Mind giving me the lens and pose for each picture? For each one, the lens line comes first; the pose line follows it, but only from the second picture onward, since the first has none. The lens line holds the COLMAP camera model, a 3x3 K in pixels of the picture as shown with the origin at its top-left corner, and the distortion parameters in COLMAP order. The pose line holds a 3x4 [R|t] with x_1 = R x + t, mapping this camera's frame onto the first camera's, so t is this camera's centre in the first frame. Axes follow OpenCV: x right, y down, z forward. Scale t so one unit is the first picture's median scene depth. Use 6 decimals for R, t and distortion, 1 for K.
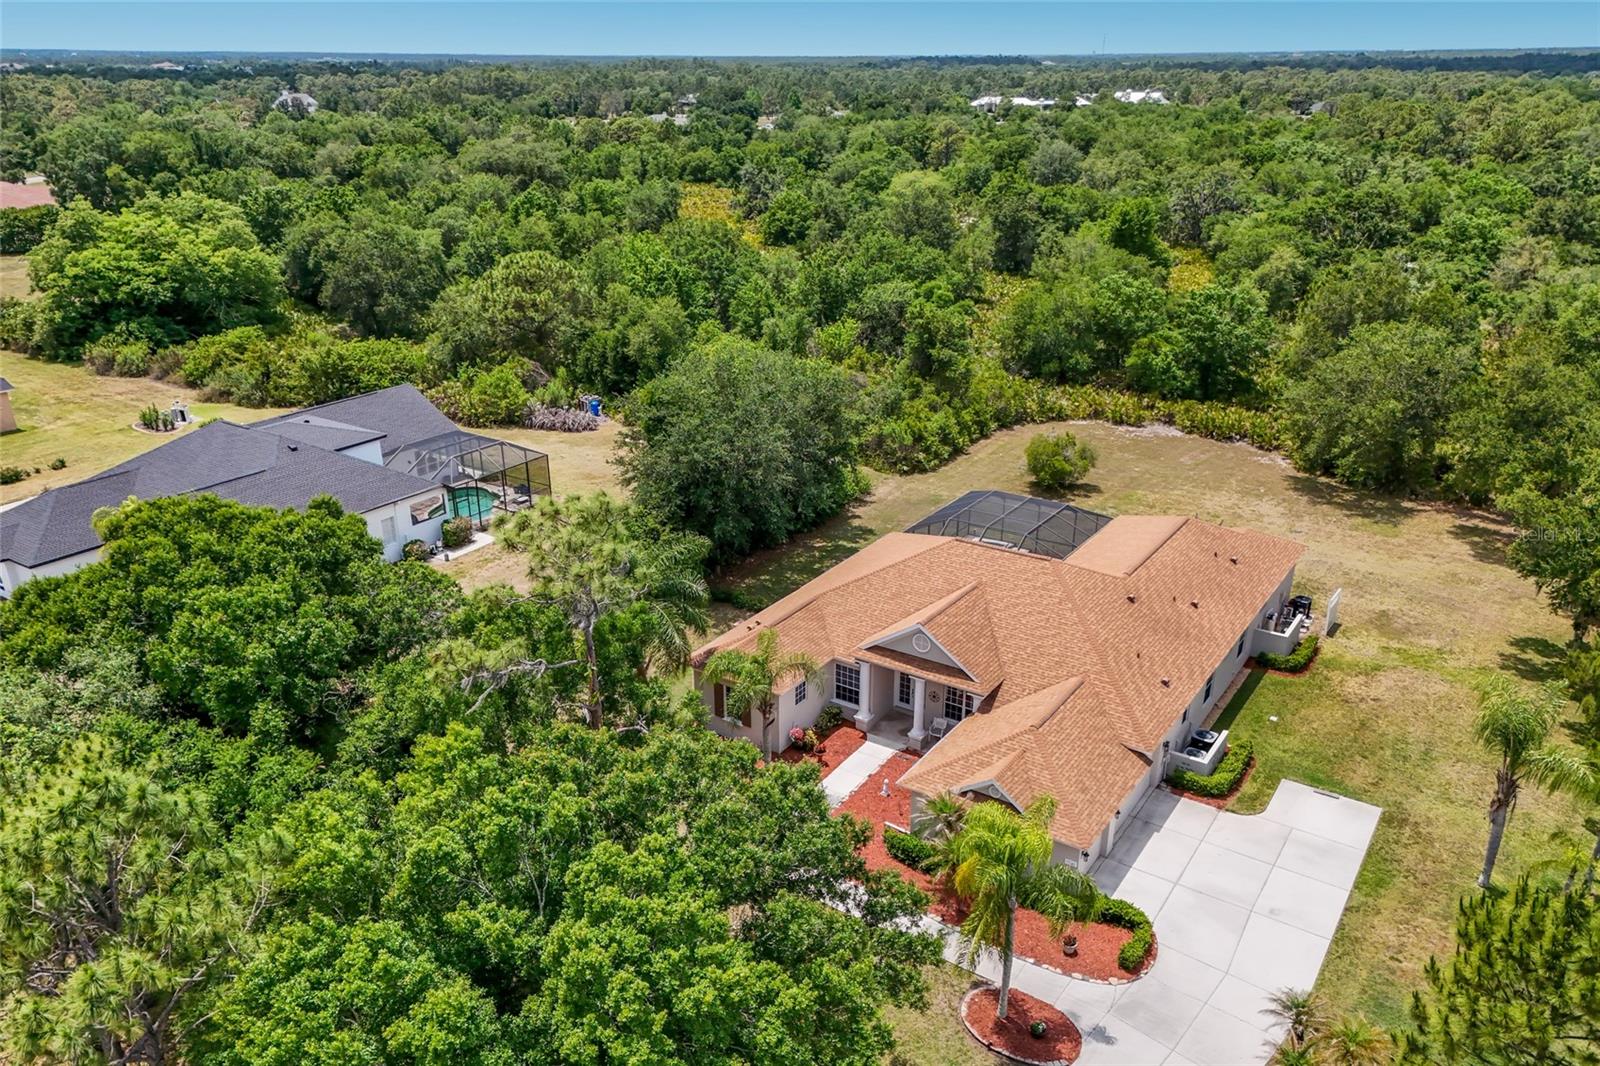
lens RADIAL K [[1194.1, 0, 799.2], [0, 1194.1, 596.8], [0, 0, 1]] dist [0.071745, -0.052796]
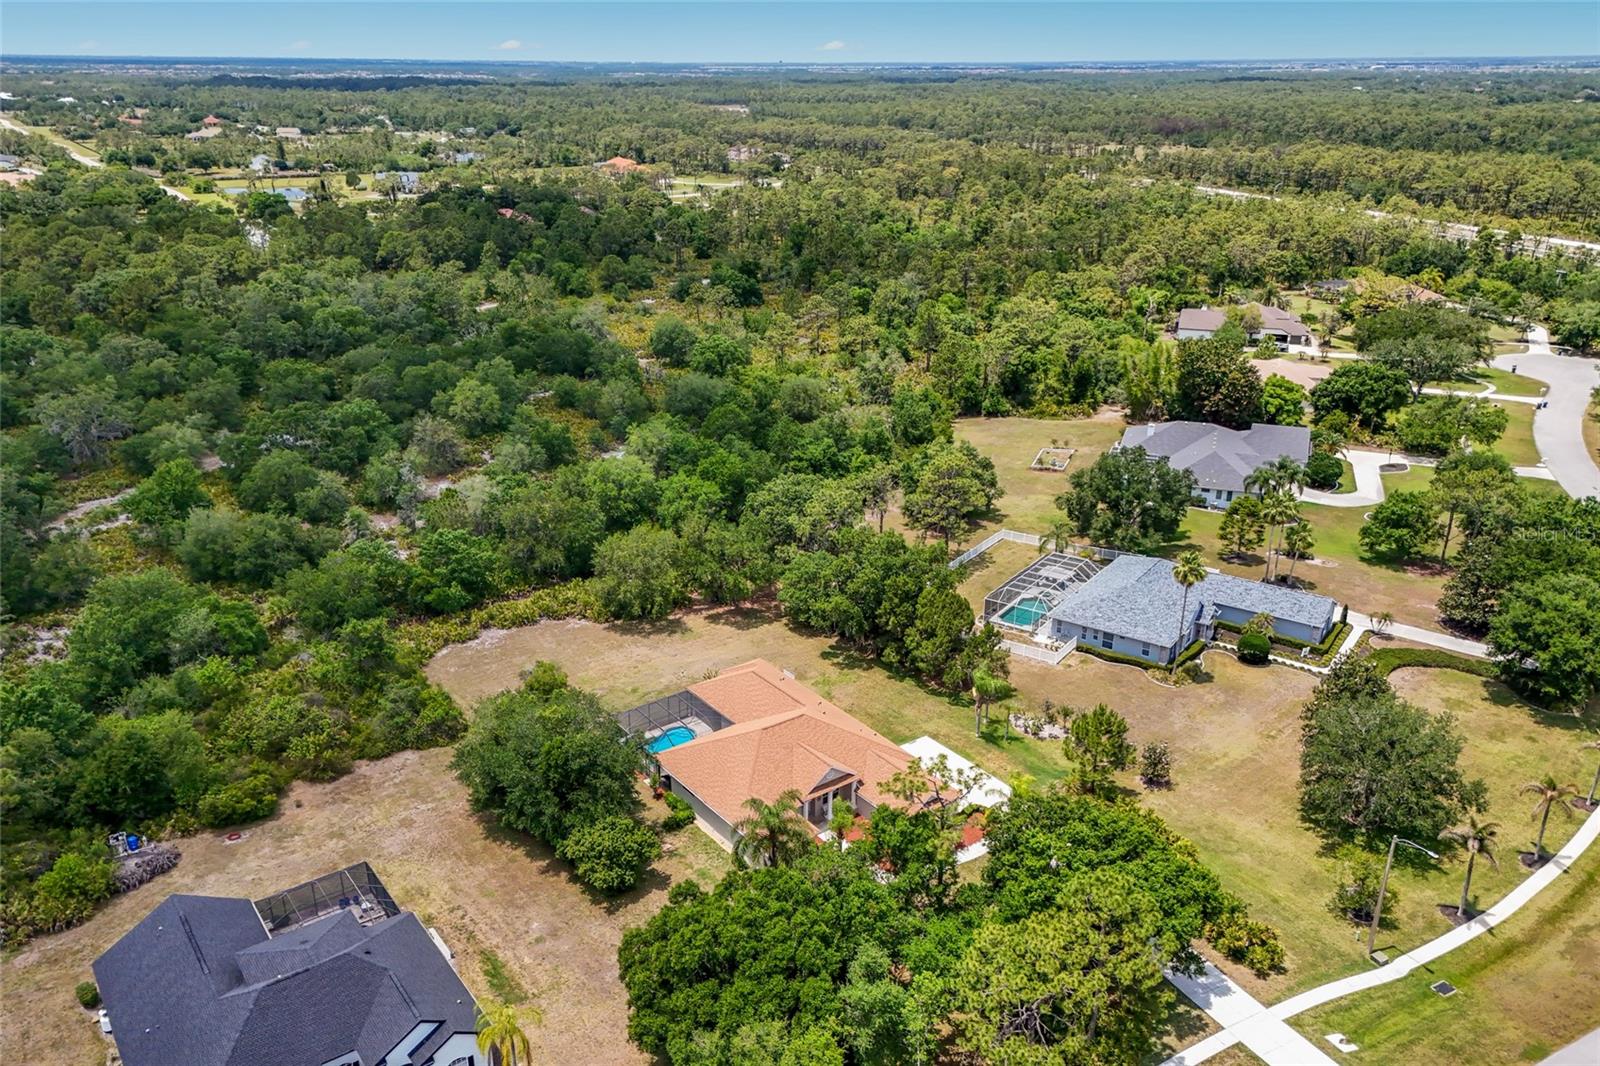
lens RADIAL K [[1194.1, 0, 799.2], [0, 1194.1, 596.8], [0, 0, 1]] dist [0.071745, -0.052796]
pose [[0.336984, -0.380102, 0.861373, -0.885092], [0.385334, 0.890432, 0.242176, -0.423357], [-0.859046, 0.250307, 0.446528, 0.018614]]
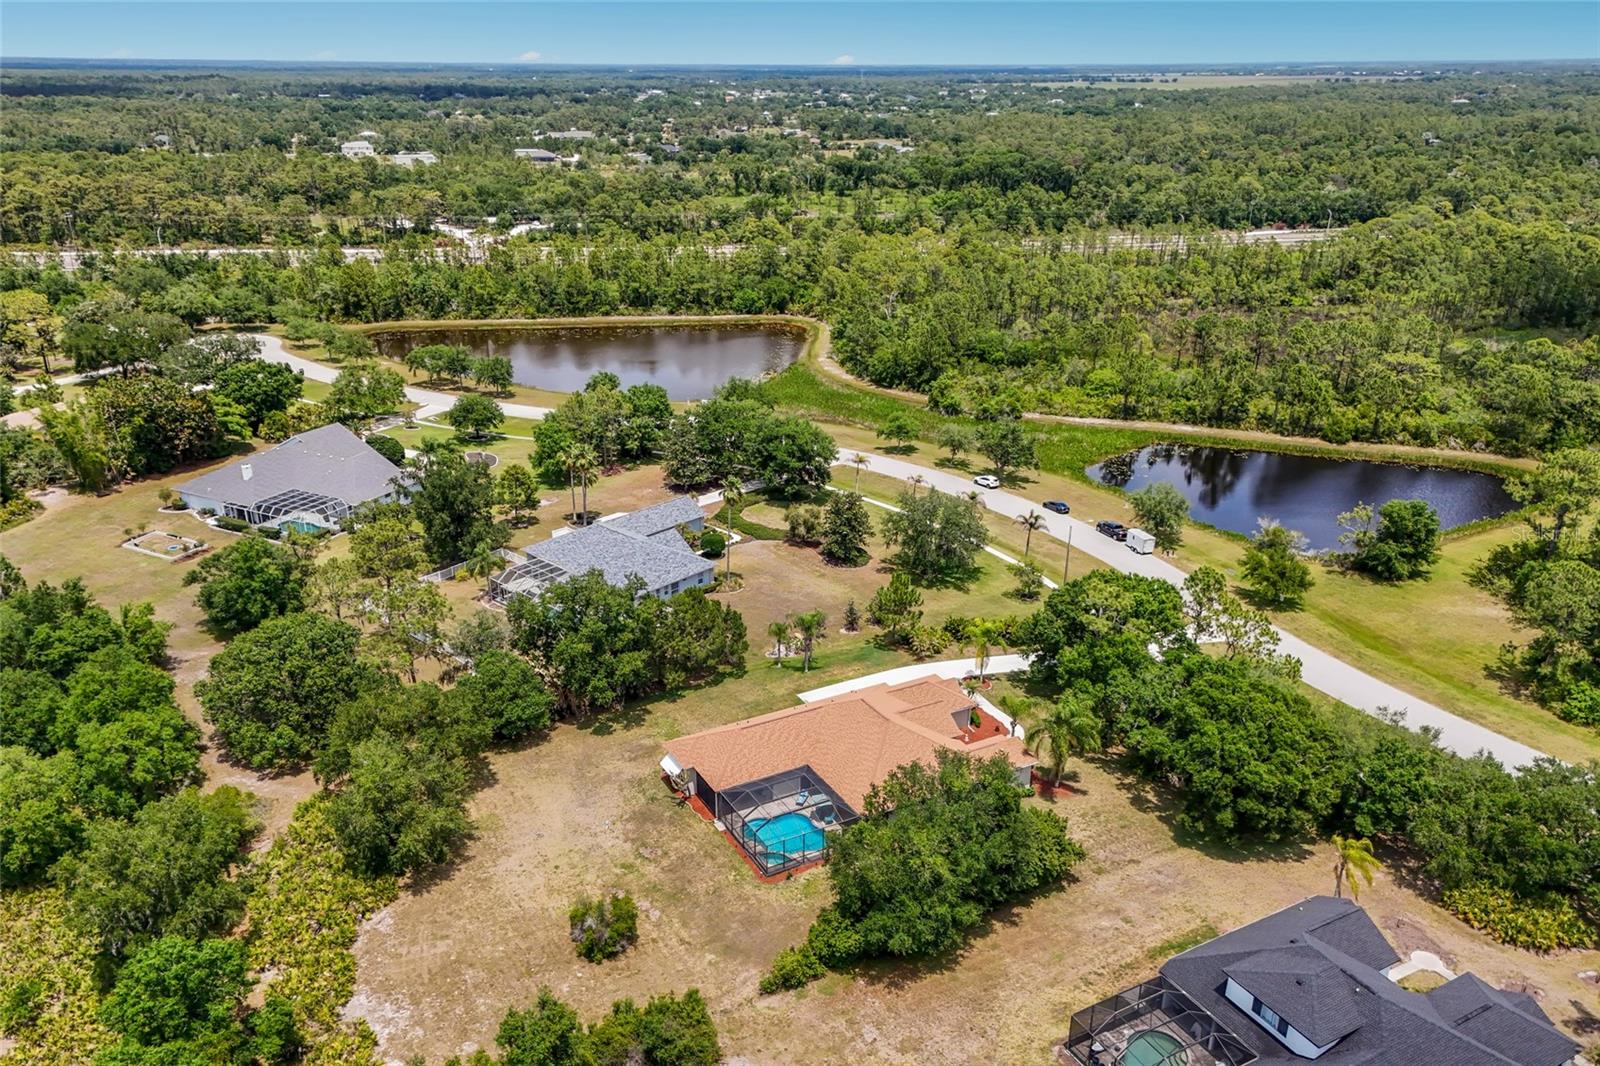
lens RADIAL K [[1172.3, 0, 790.4], [0, 1172.3, 596.5], [0, 0, 1]] dist [0.074420, -0.054280]
pose [[-0.884671, -0.189553, 0.425943, -0.314901], [0.192688, 0.683275, 0.704278, -0.979428], [-0.424534, 0.705128, -0.567949, 1.251204]]
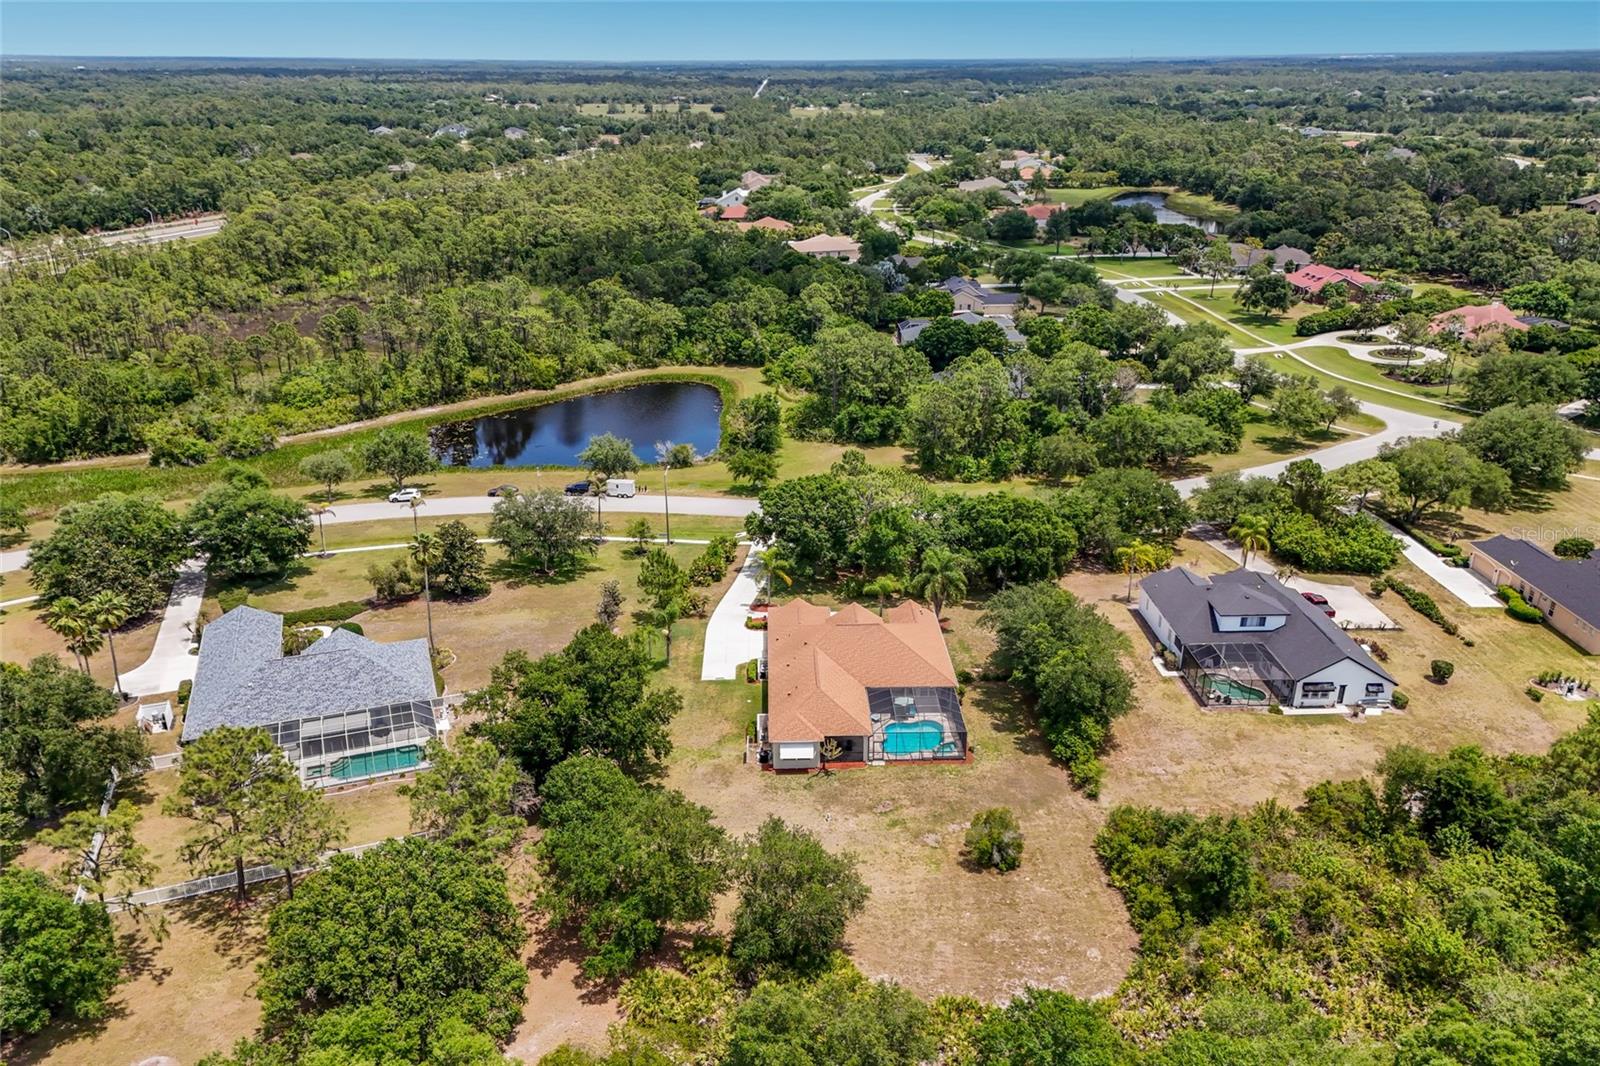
lens RADIAL K [[1172.3, 0, 790.4], [0, 1172.3, 596.5], [0, 0, 1]] dist [0.074420, -0.054280]
pose [[-0.818486, 0.240977, -0.521547, 0.890713], [-0.232296, 0.691469, 0.684039, -0.984587], [0.525471, 0.681030, -0.509979, 1.252268]]
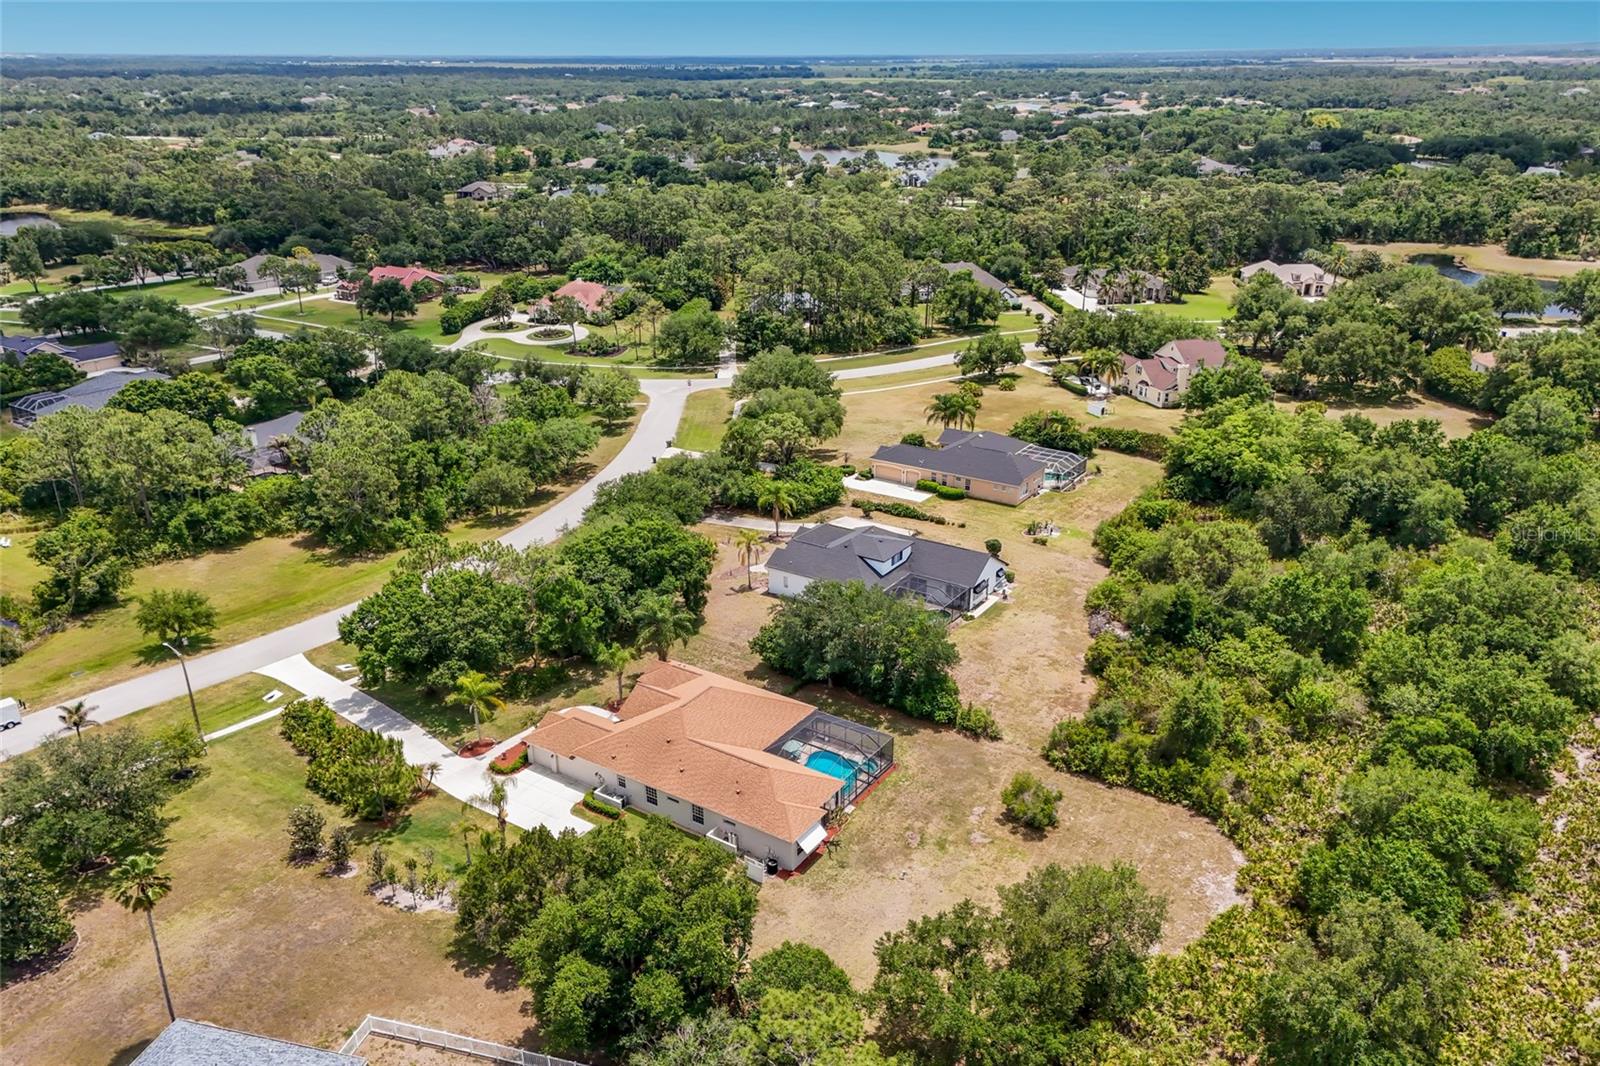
lens RADIAL K [[1187.3, 0, 798.7], [0, 1187.3, 591.9], [0, 0, 1]] dist [0.082888, -0.072597]
pose [[-0.003439, 0.410242, -0.911970, 1.196513], [-0.405790, 0.832941, 0.376222, -0.629772], [0.913960, 0.371363, 0.163608, 0.459534]]
